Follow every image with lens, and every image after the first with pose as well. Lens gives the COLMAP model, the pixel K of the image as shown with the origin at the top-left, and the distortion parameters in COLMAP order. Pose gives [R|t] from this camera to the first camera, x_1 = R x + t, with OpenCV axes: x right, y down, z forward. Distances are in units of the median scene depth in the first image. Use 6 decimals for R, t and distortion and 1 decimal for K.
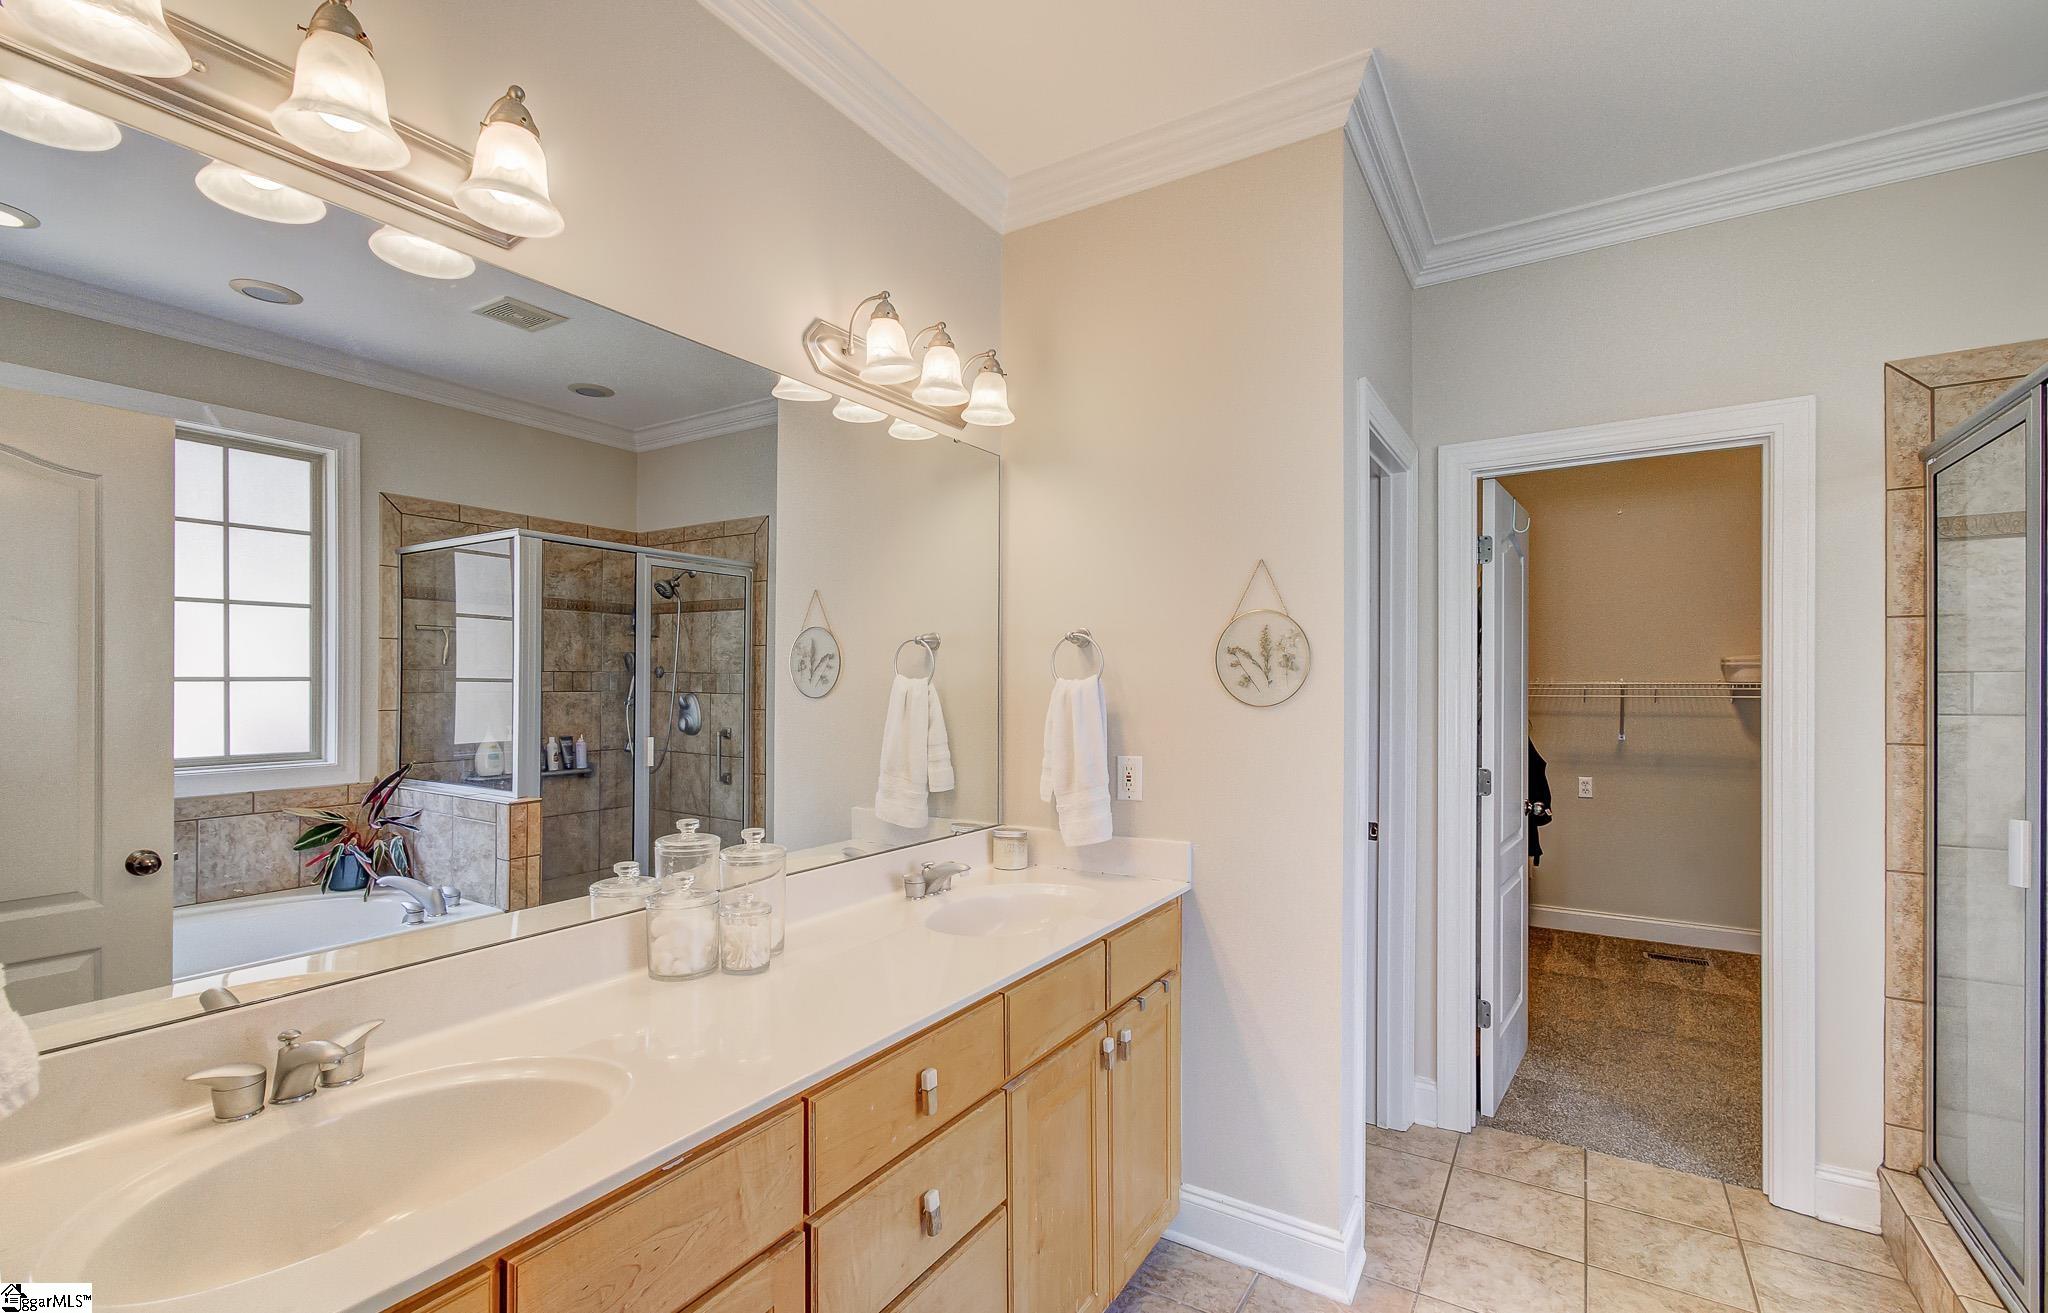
lens RADIAL K [[899.3, 0, 1023.4], [0, 899.3, 669.0], [0, 0, 1]] dist [-0.001960, 0.002390]
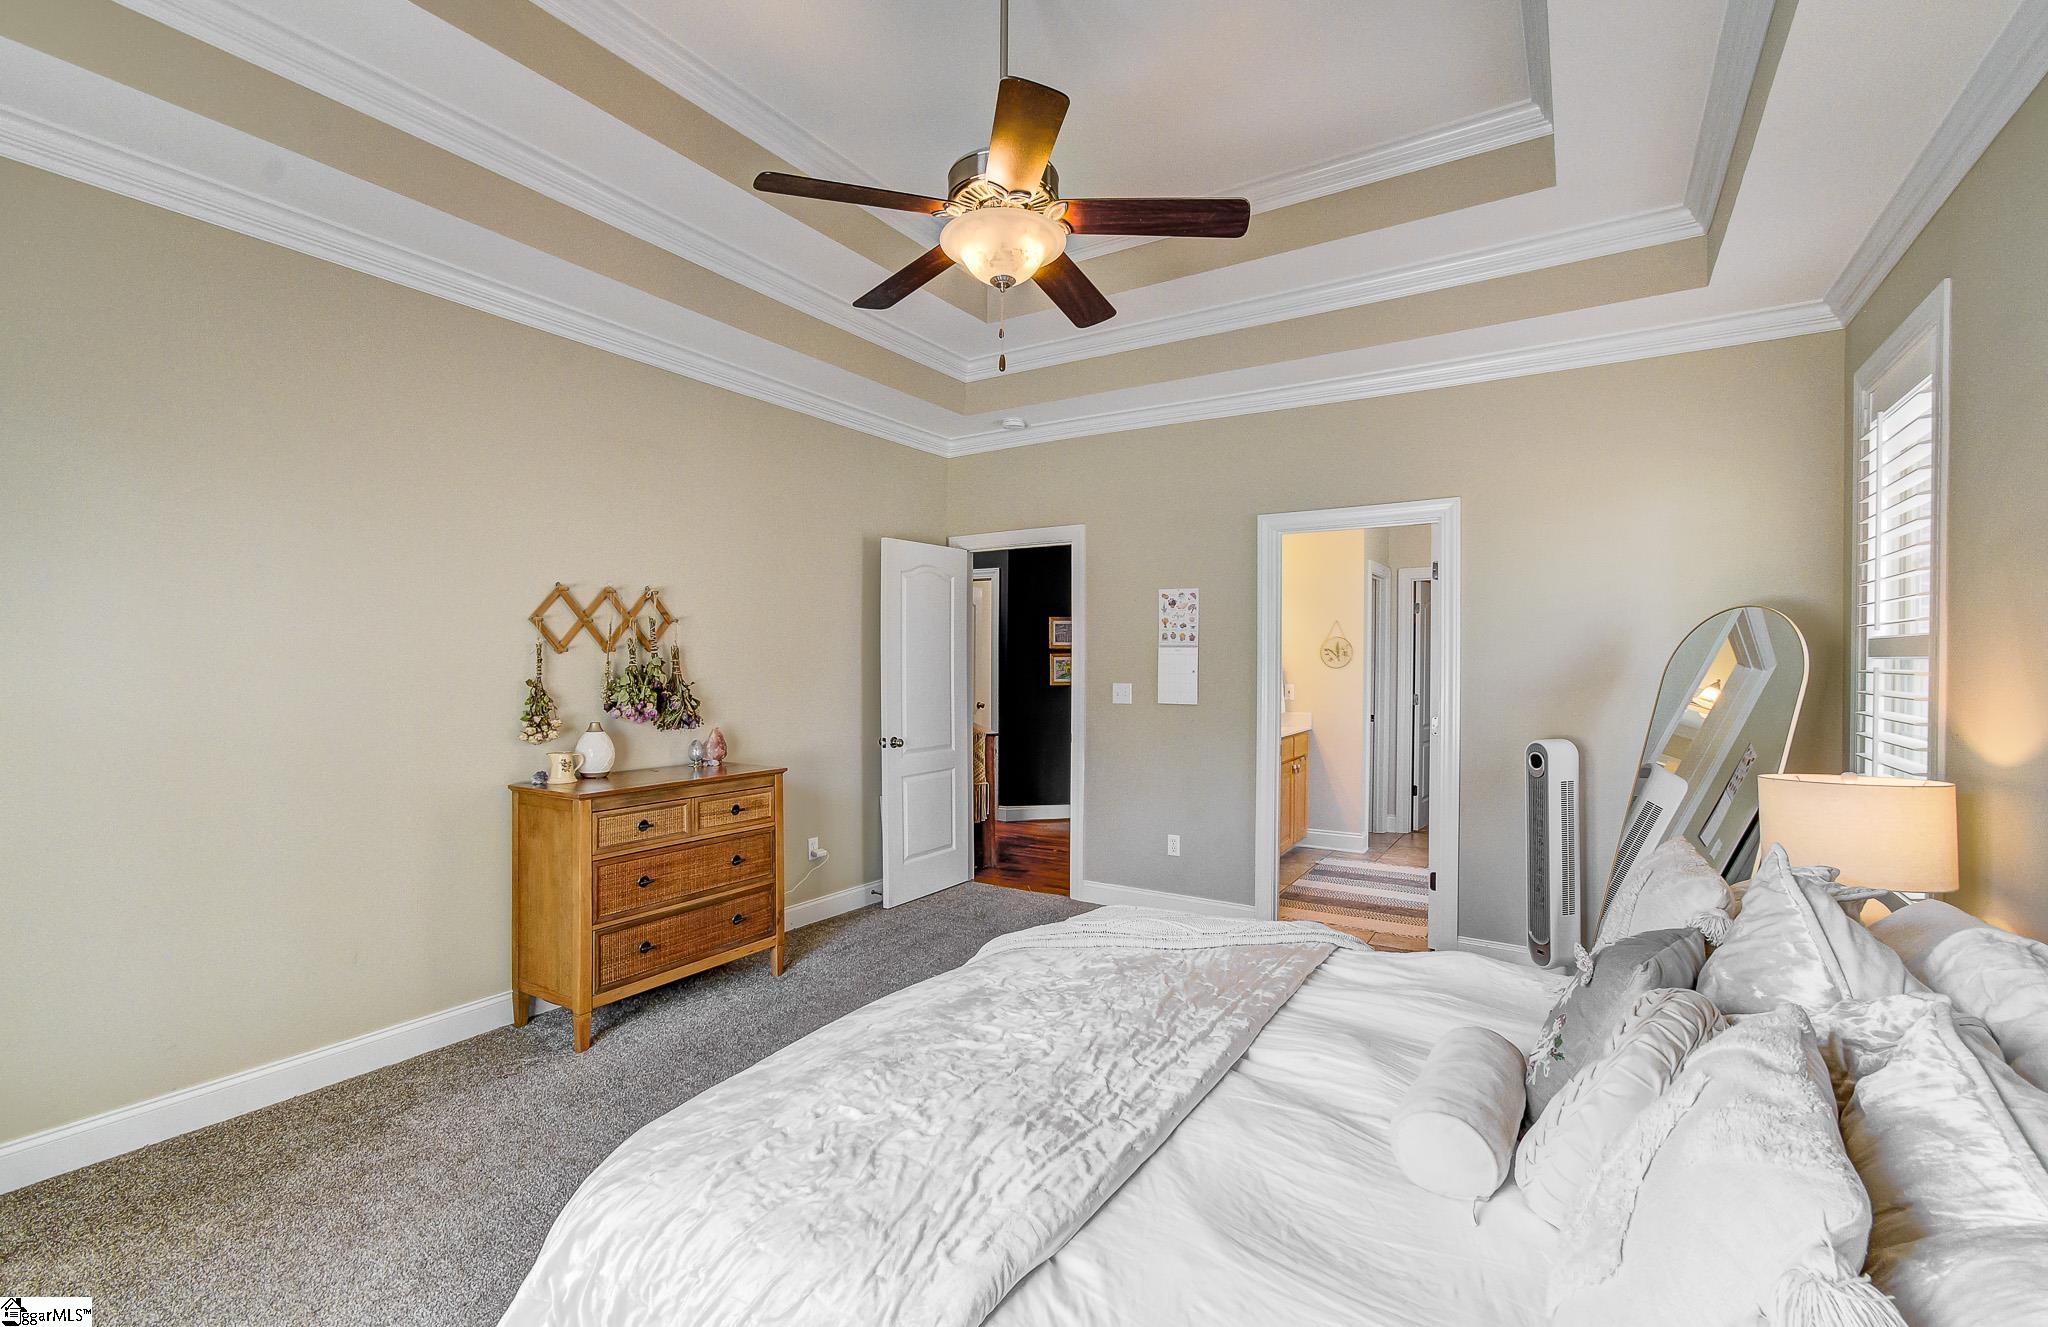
lens RADIAL K [[898.8, 0, 1023.4], [0, 898.8, 664.6], [0, 0, 1]] dist [0.001713, 0.000490]
pose [[0.999988, 0.004666, -0.001221, -0.740690], [-0.004650, 0.999909, 0.012692, -0.003849], [0.001280, -0.012686, 0.999919, -1.920704]]
